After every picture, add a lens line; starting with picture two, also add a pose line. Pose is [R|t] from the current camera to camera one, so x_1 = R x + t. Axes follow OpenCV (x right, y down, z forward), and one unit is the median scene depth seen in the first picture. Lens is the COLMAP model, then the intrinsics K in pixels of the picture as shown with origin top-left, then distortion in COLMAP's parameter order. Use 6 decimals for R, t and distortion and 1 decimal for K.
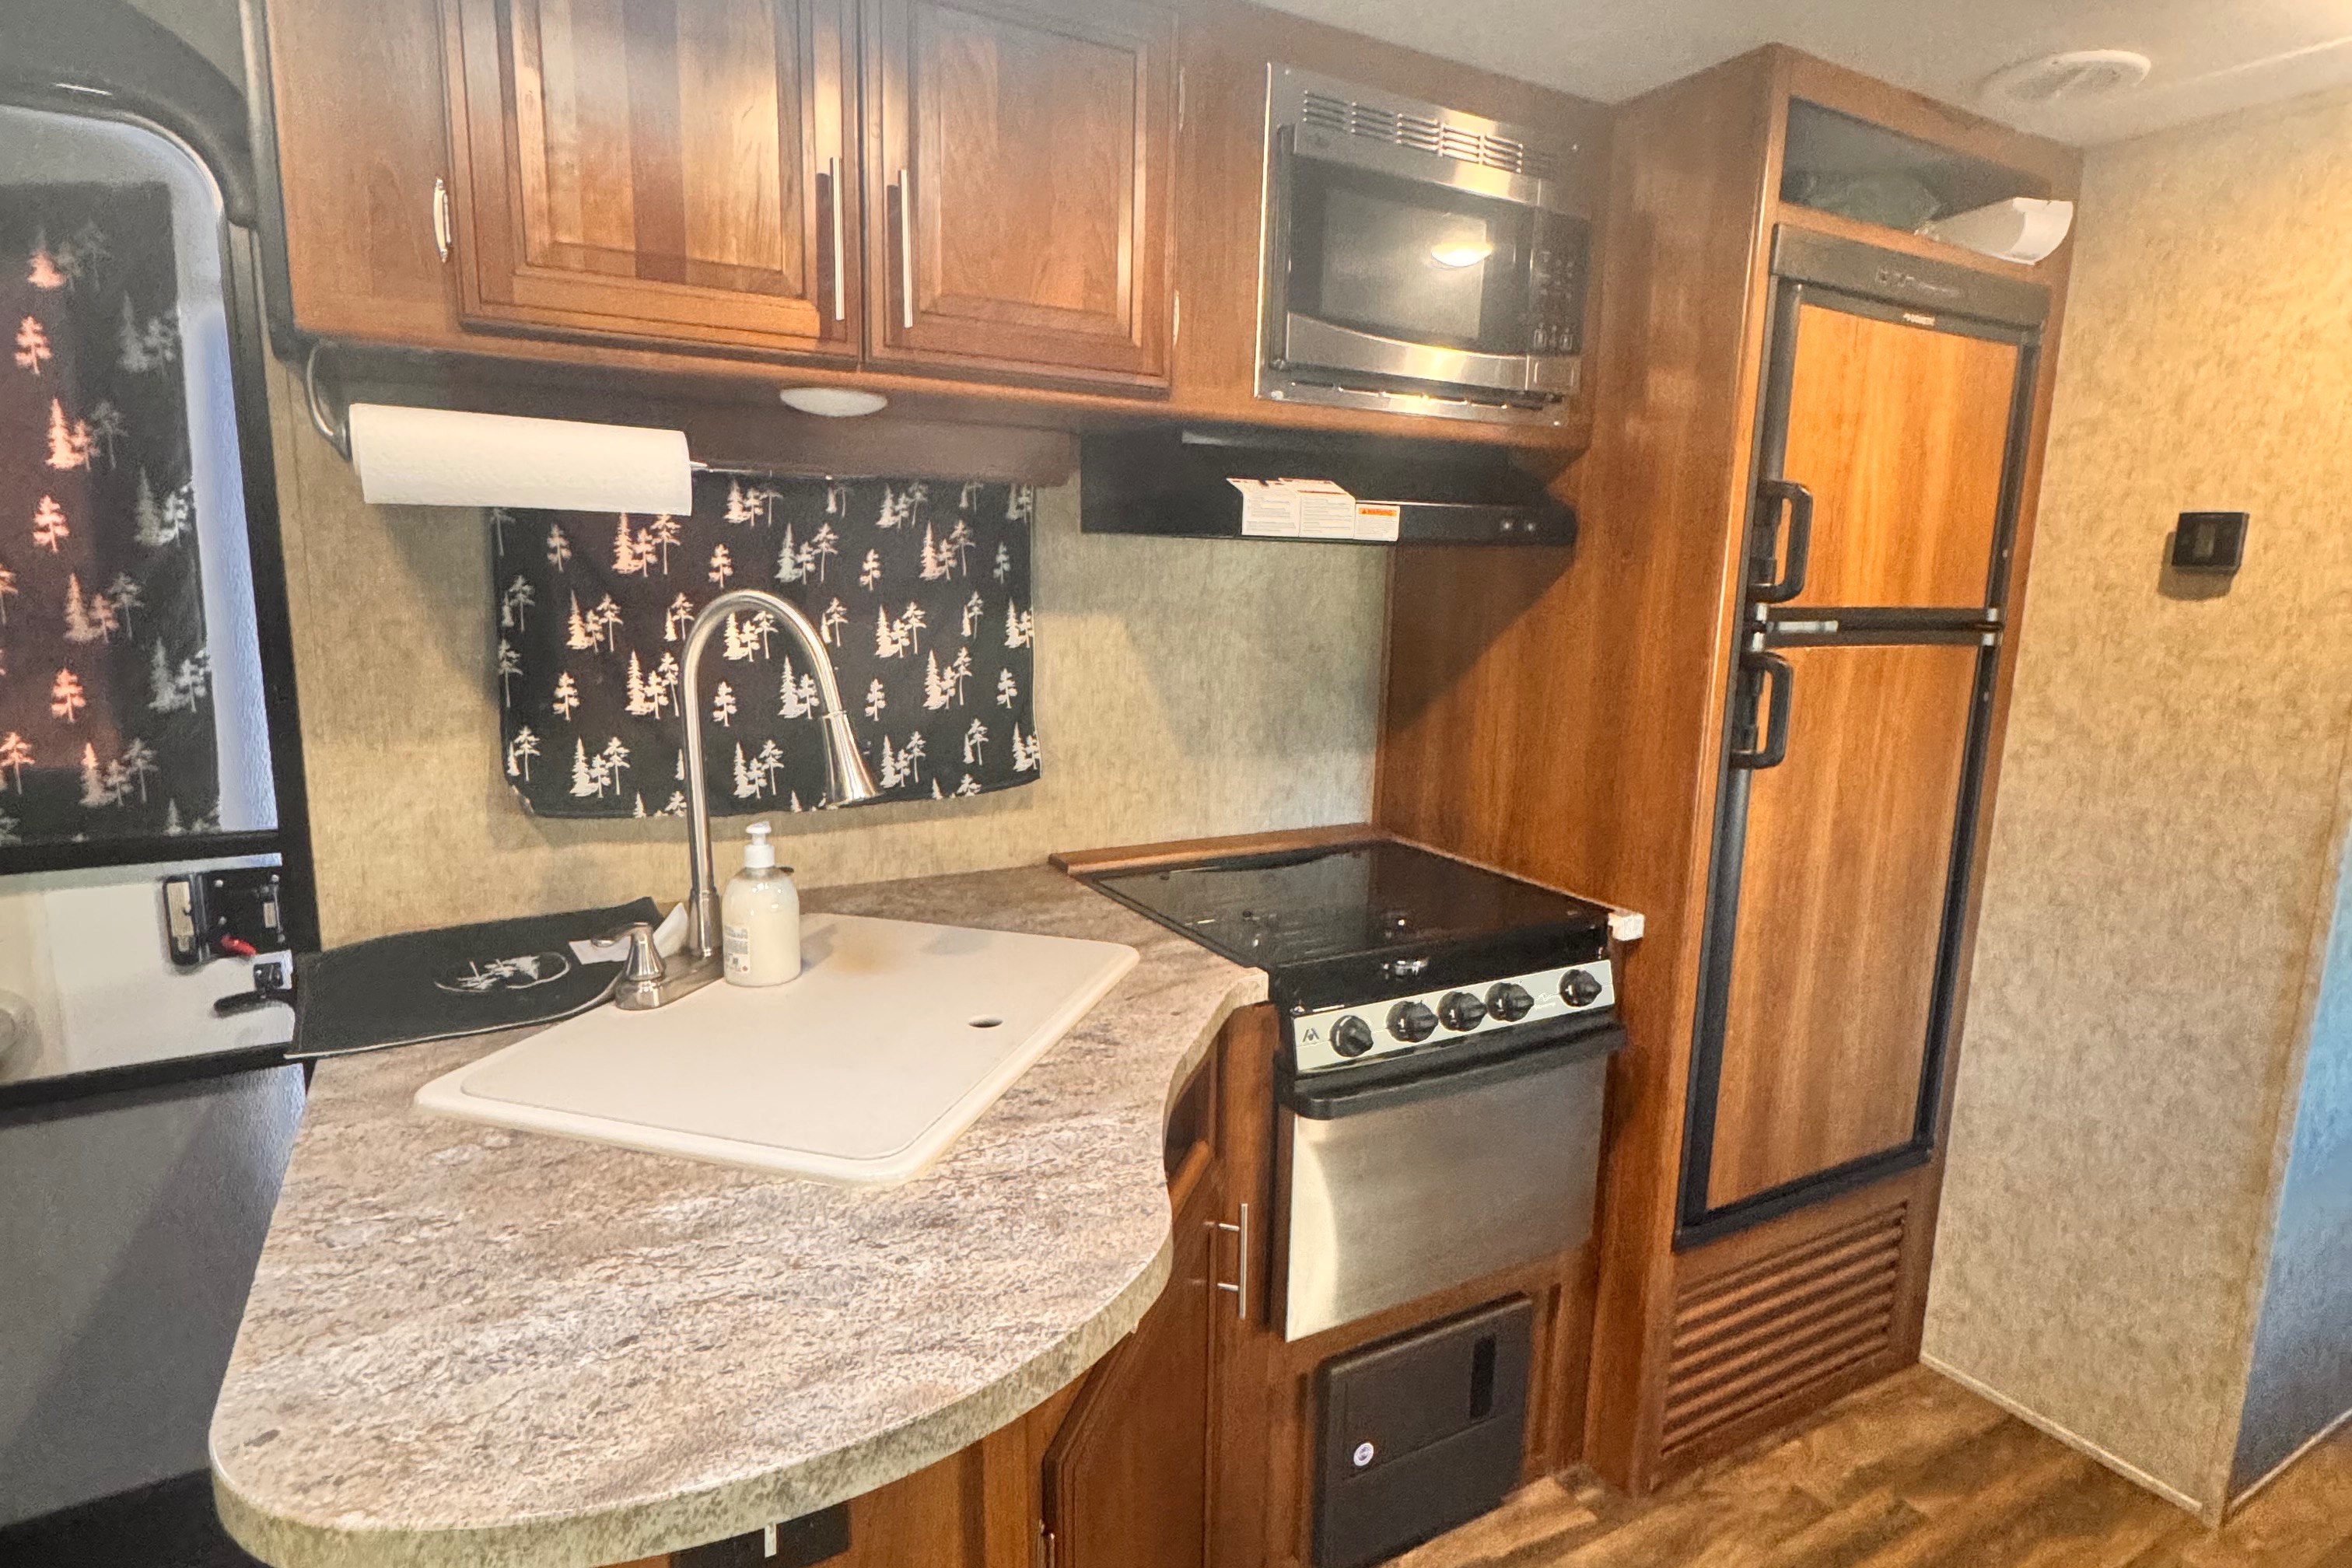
lens RADIAL K [[1248.8, 0, 1179.2], [0, 1248.8, 777.2], [0, 0, 1]] dist [-0.004930, 0.000979]
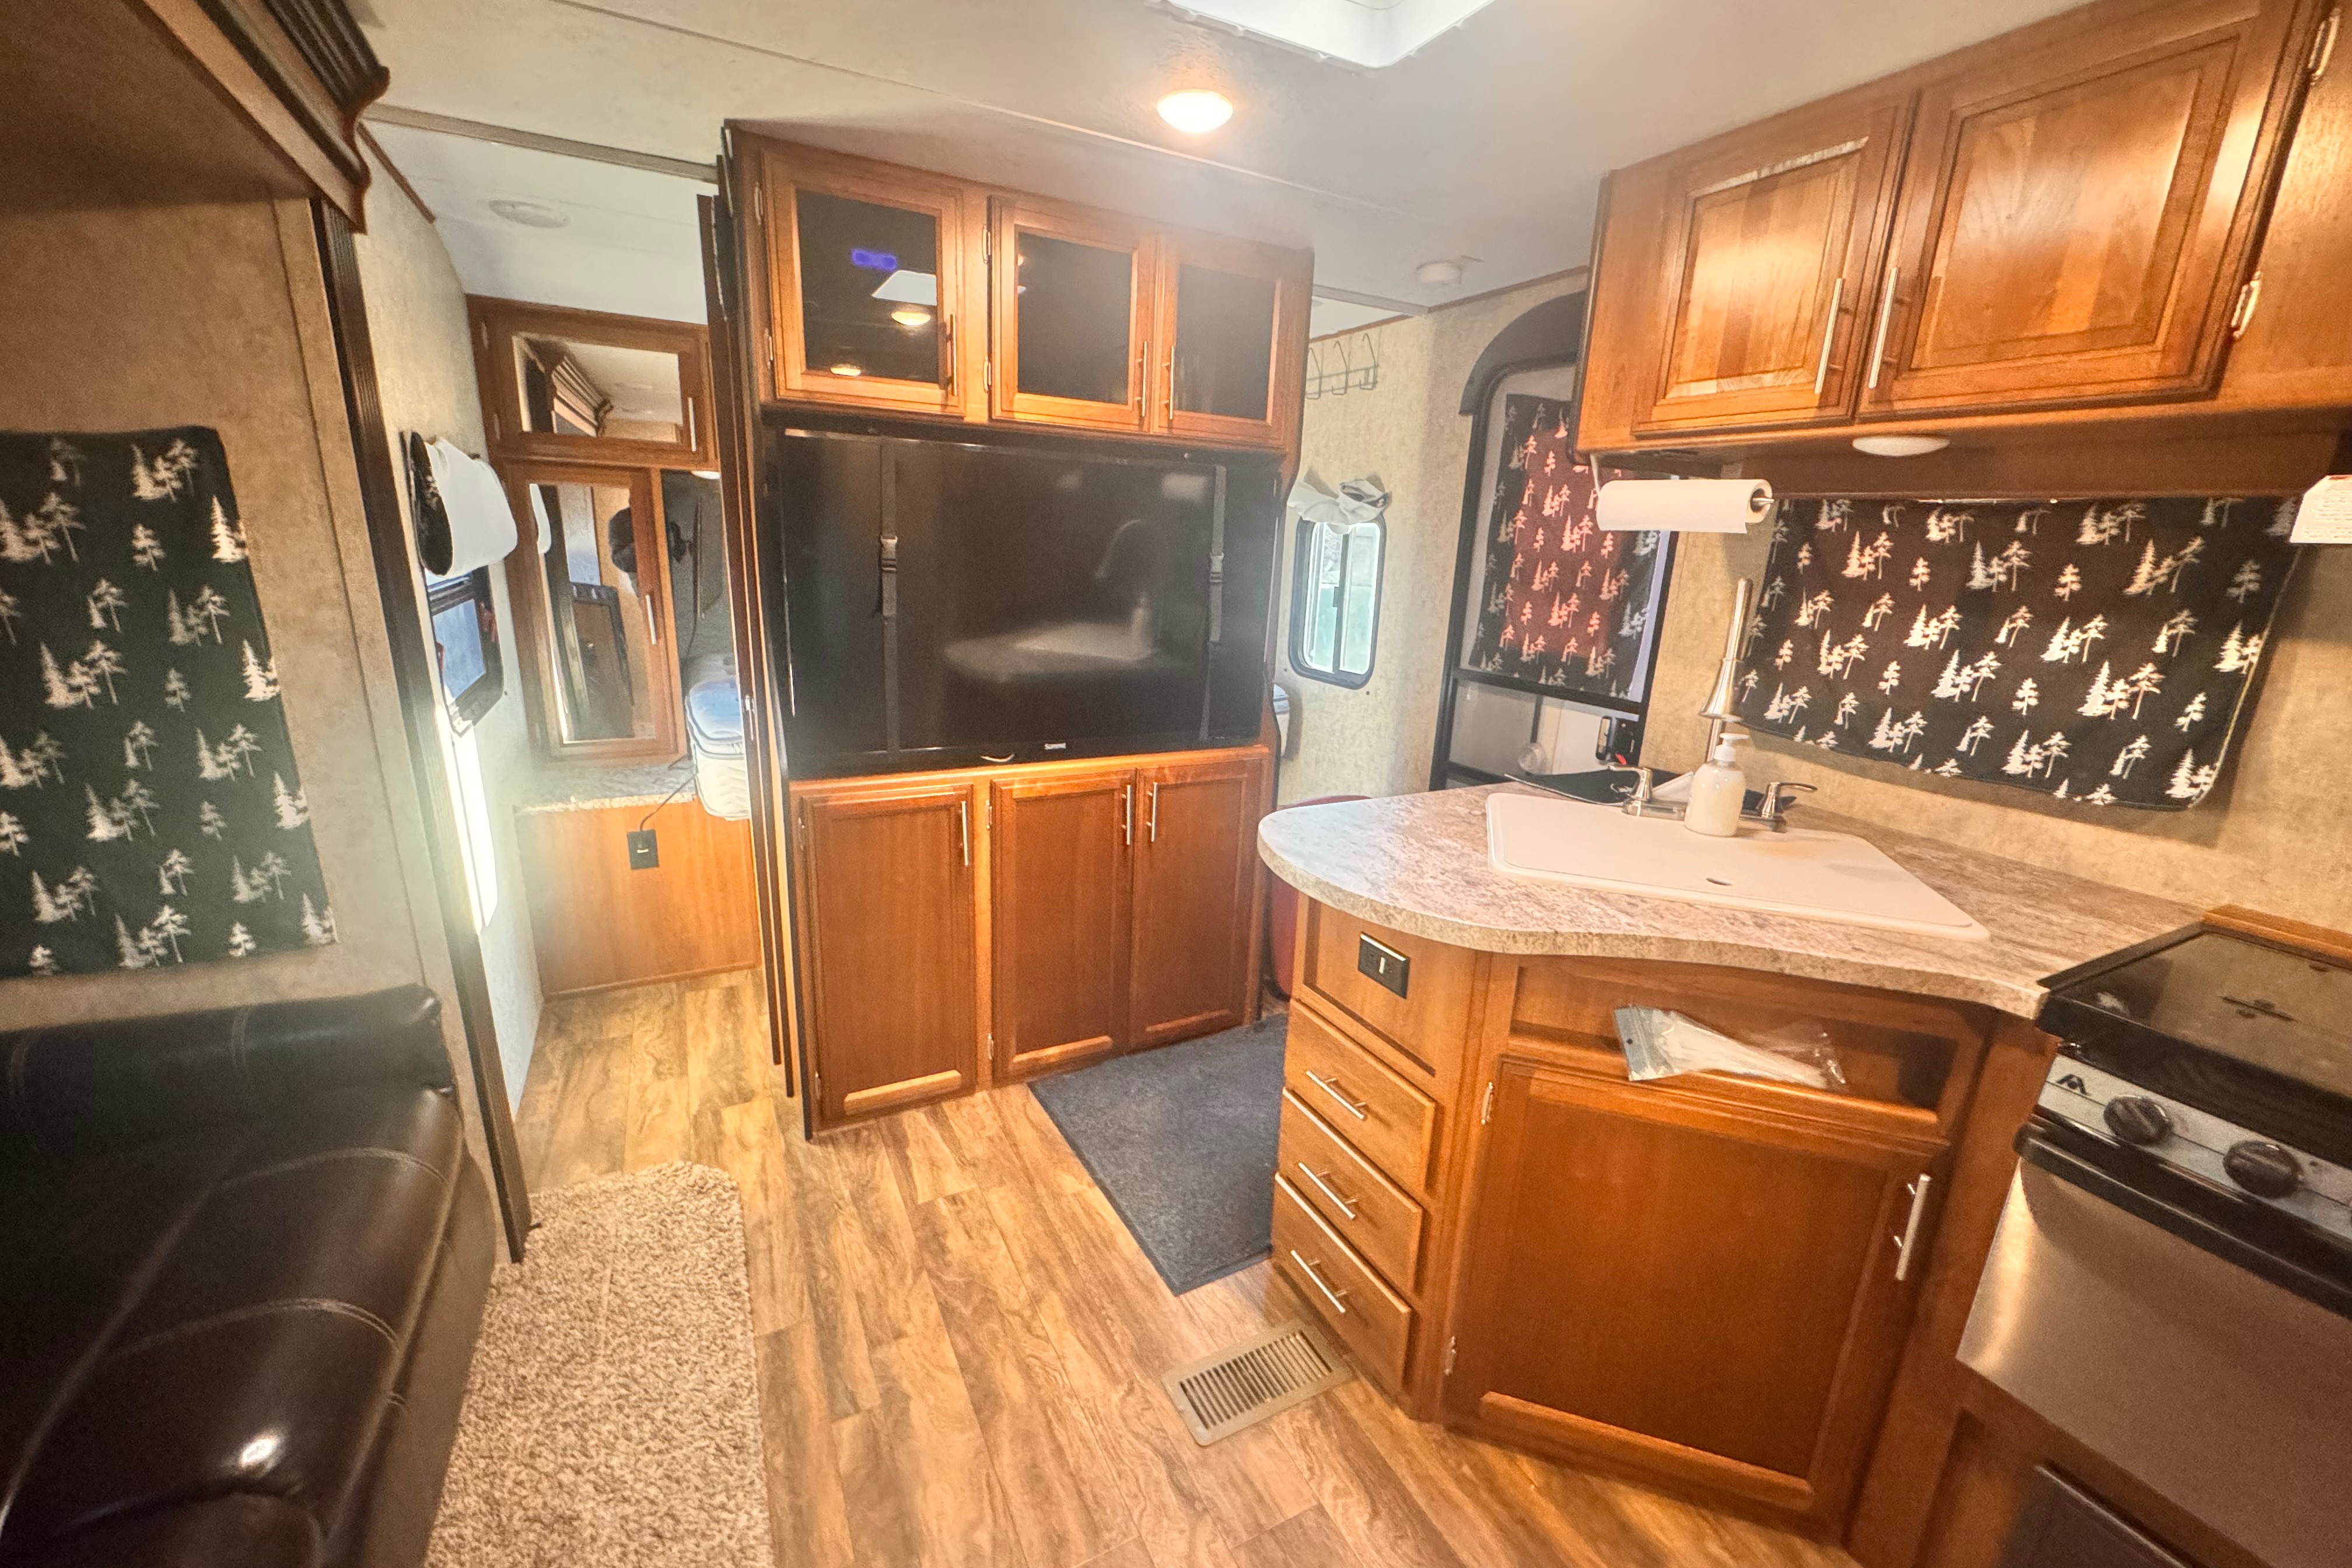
lens RADIAL K [[948.8, 0, 1178.8], [0, 948.8, 792.5], [0, 0, 1]] dist [-0.003687, -0.000605]
pose [[-0.032894, 0.238837, -0.970502, 0.762745], [-0.207016, 0.948342, 0.240400, -0.031041], [0.977784, 0.208817, 0.018248, 0.287970]]
